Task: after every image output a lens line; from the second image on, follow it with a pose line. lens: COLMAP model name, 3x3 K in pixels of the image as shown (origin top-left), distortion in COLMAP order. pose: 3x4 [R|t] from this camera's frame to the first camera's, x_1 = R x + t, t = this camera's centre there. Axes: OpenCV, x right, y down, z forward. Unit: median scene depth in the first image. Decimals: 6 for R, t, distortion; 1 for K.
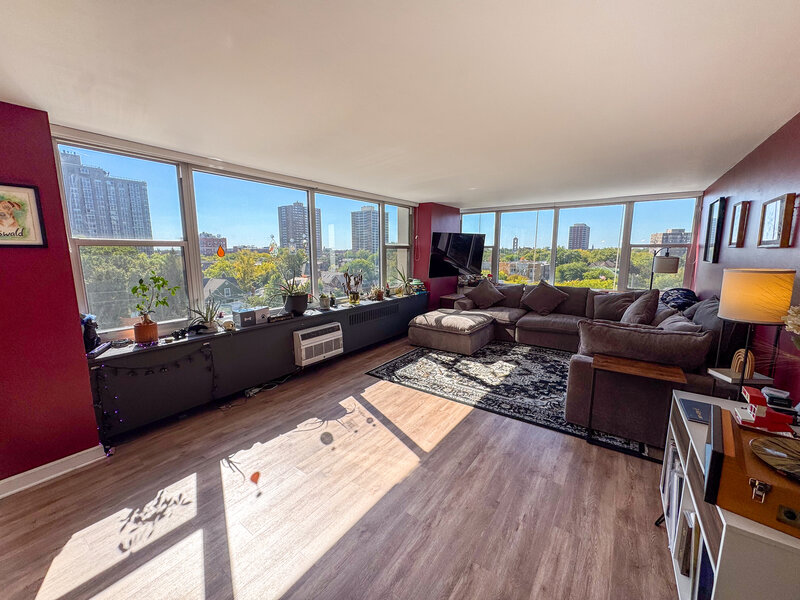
lens RADIAL K [[323.1, 0, 400.0], [0, 323.1, 300.0], [0, 0, 1]] dist [-0.000460, 0.000035]
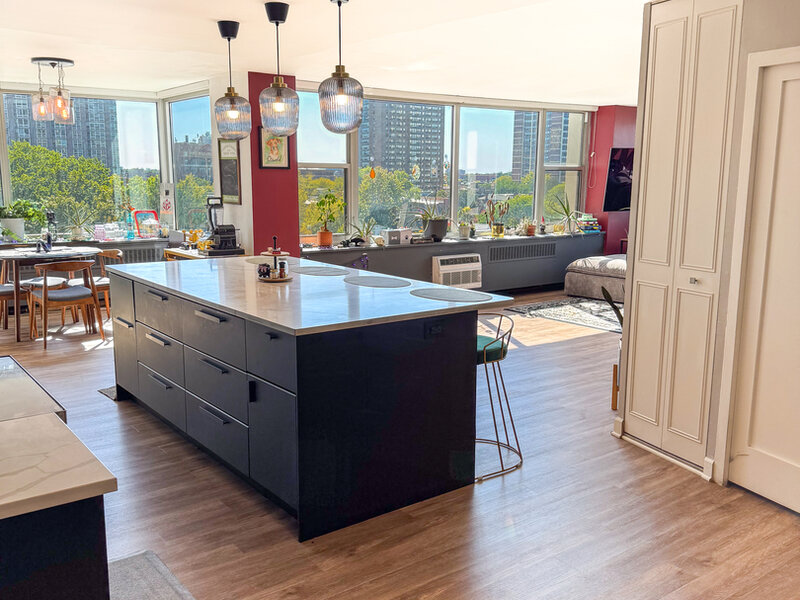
lens RADIAL K [[730.5, 0, 400.0], [0, 730.5, 300.0], [0, 0, 1]] dist [0.172179, 0.002697]
pose [[0.956709, 0.057382, -0.285333, 0.172696], [-0.053093, 0.998330, 0.022751, 0.146034], [0.286163, -0.006617, 0.958158, -0.916837]]
